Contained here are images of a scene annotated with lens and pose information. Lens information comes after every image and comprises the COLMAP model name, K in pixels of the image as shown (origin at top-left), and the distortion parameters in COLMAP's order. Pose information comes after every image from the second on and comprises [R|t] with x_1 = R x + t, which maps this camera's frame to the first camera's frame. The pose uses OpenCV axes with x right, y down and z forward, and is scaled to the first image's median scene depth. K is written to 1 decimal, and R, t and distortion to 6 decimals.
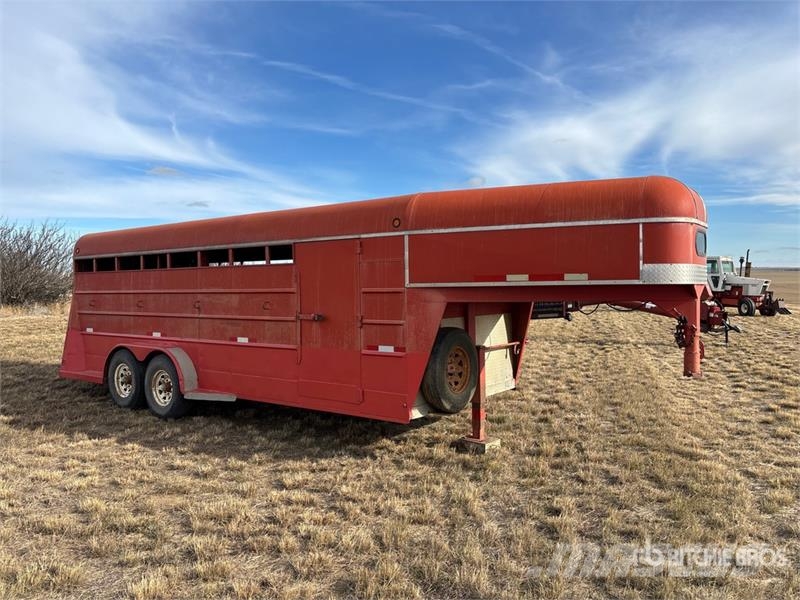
lens RADIAL K [[609.5, 0, 400.0], [0, 609.5, 300.0], [0, 0, 1]] dist [0.056562, -0.004240]
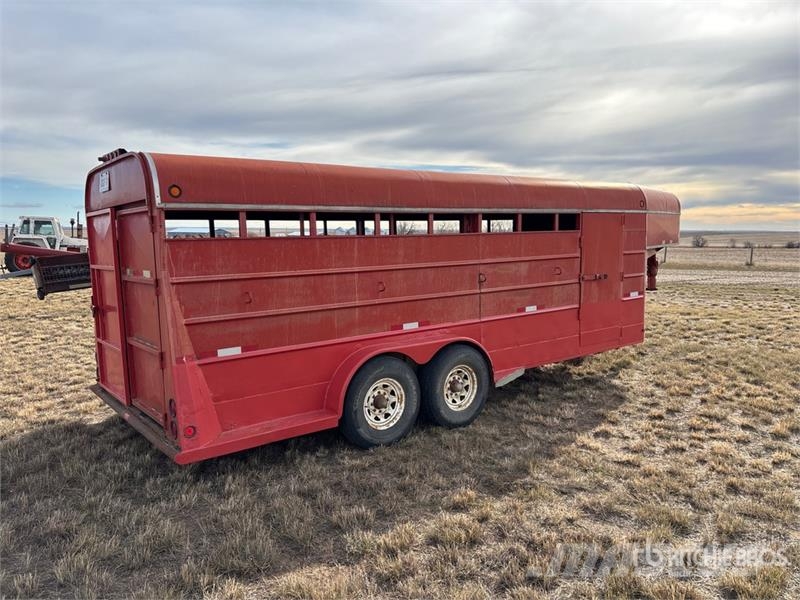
lens RADIAL K [[609.5, 0, 400.0], [0, 609.5, 300.0], [0, 0, 1]] dist [0.056562, -0.004240]
pose [[0.252517, -0.099936, 0.962418, -1.344777], [0.037330, 0.994918, 0.093517, -0.051223], [-0.966872, 0.012313, 0.254964, 1.032104]]
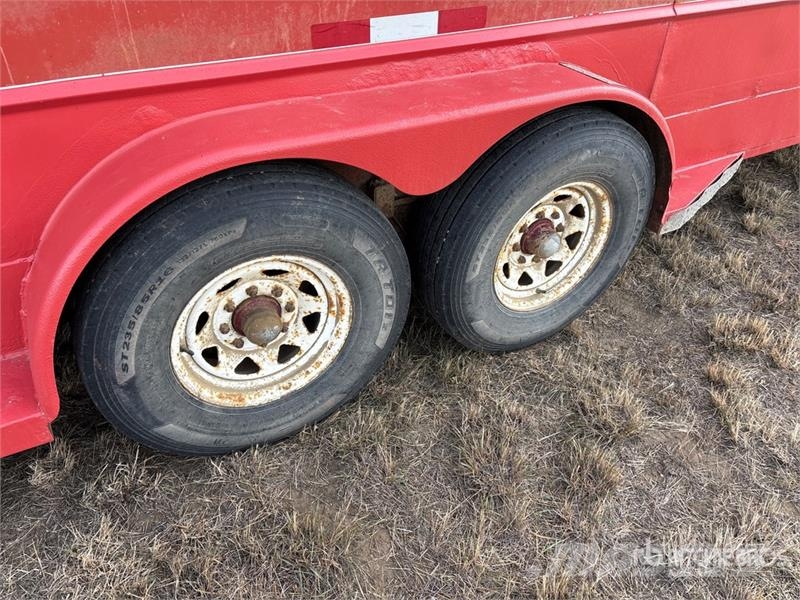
lens RADIAL K [[609.5, 0, 400.0], [0, 609.5, 300.0], [0, 0, 1]] dist [0.056562, -0.004240]
pose [[0.395917, -0.542468, 0.740931, -0.710055], [-0.023983, 0.800479, 0.598881, 0.015322], [-0.917973, -0.254877, 0.303913, 1.152320]]
